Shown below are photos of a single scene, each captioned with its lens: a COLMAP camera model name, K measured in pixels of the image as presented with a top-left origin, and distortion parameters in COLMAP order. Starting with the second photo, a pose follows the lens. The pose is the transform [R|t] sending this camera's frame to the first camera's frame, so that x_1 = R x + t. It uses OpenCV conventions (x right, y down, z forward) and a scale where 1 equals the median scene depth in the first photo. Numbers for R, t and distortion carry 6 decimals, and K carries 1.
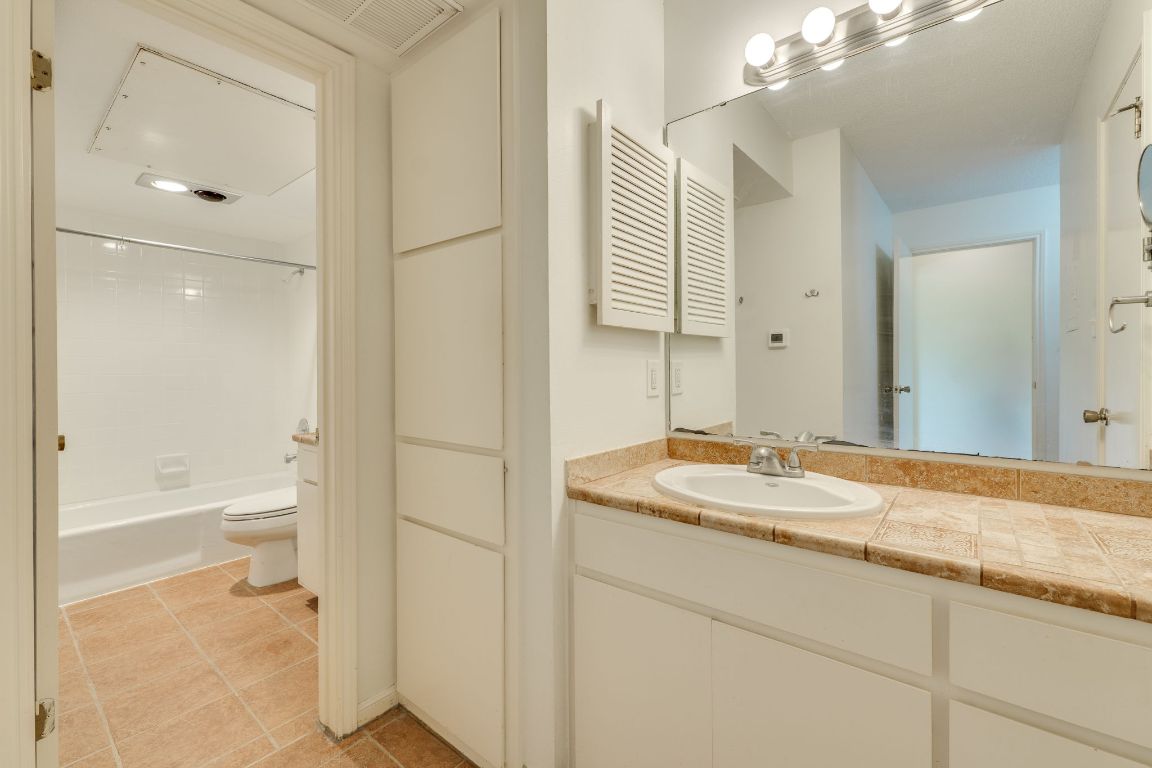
lens RADIAL K [[473.0, 0, 573.3], [0, 473.0, 385.7], [0, 0, 1]] dist [-0.000661, -0.000367]
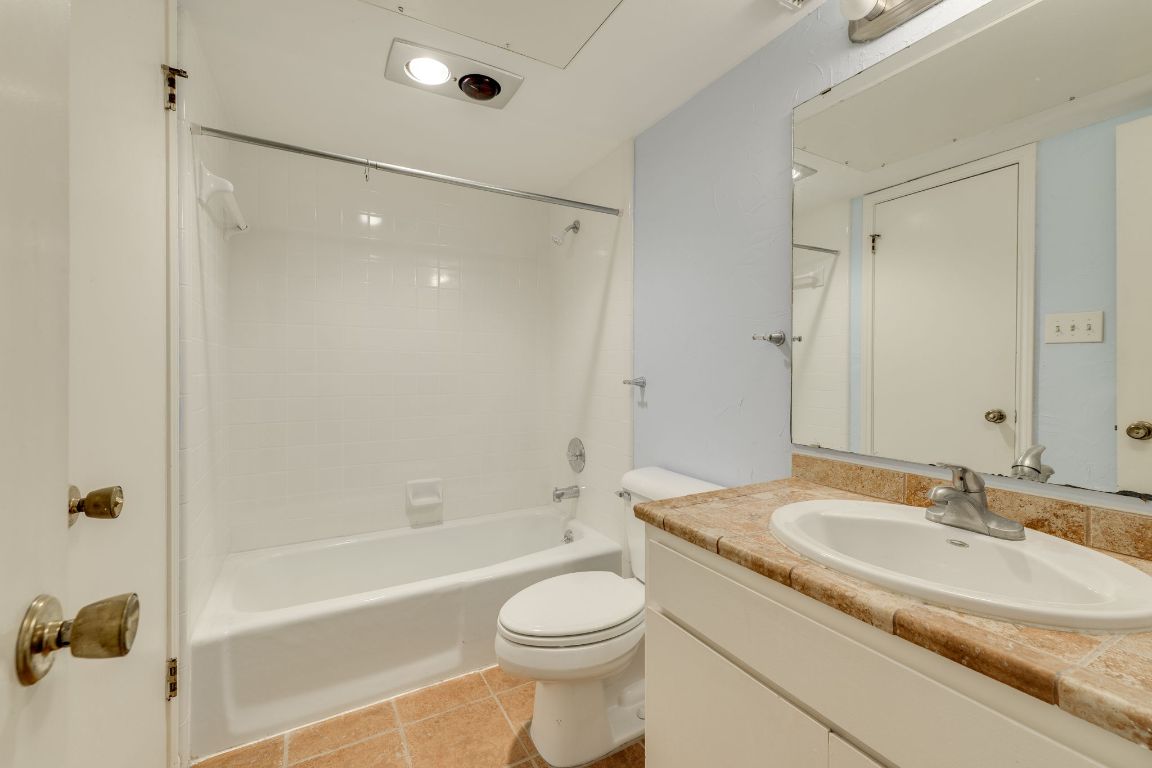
lens RADIAL K [[473.0, 0, 573.3], [0, 473.0, 385.7], [0, 0, 1]] dist [-0.000661, -0.000367]
pose [[0.924859, 0.013658, -0.380065, -0.419082], [-0.012580, 0.999907, 0.005322, -0.014776], [0.380102, -0.000141, 0.924945, 0.478209]]
